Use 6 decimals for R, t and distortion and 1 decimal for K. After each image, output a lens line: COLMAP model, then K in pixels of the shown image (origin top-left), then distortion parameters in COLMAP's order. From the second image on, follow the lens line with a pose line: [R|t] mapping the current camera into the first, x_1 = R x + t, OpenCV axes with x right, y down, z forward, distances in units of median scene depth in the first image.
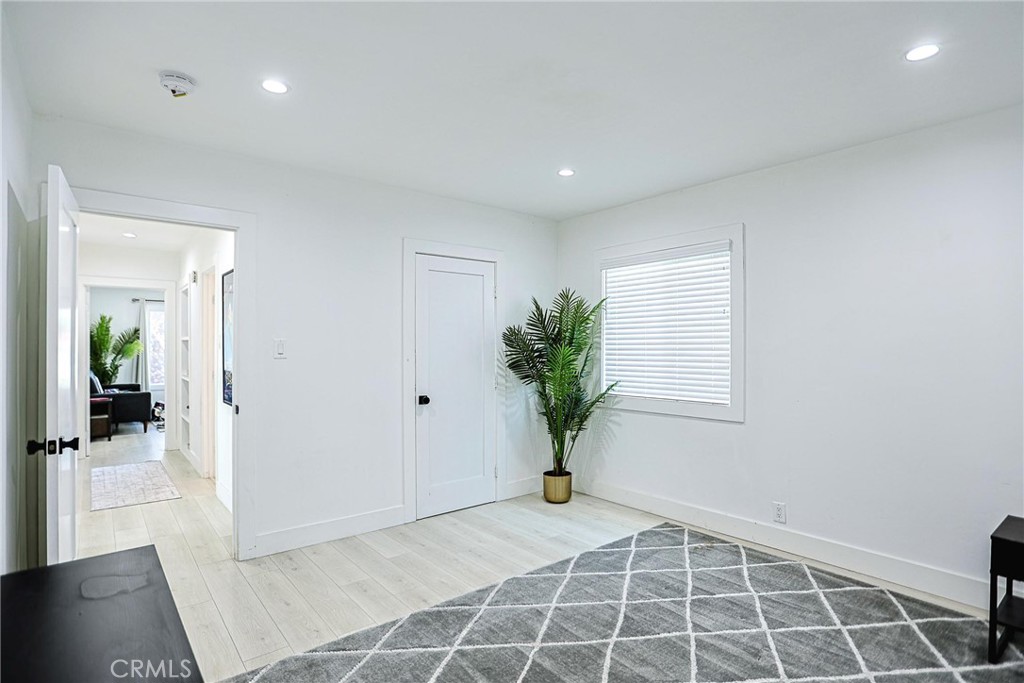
lens RADIAL K [[516.5, 0, 512.0], [0, 516.5, 341.5], [0, 0, 1]] dist [-0.001274, 0.000126]
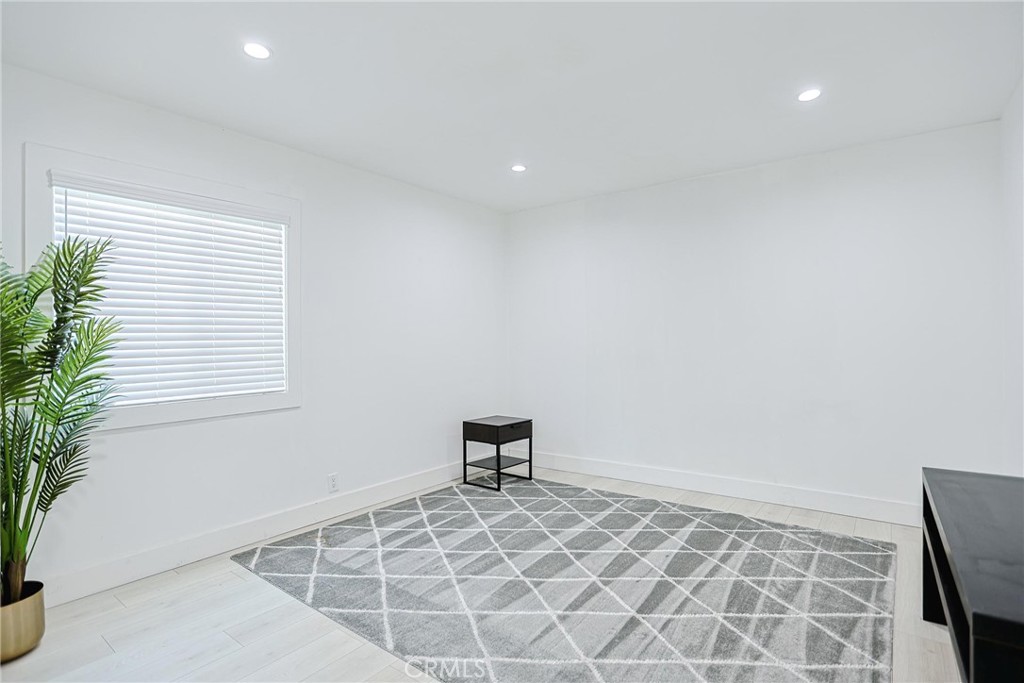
lens RADIAL K [[516.5, 0, 512.0], [0, 516.5, 341.5], [0, 0, 1]] dist [-0.001274, 0.000126]
pose [[-0.218480, 0.007255, 0.975815, -0.572259], [0.006854, 0.999959, -0.005900, 0.041385], [-0.975817, 0.005399, -0.218520, 0.803347]]
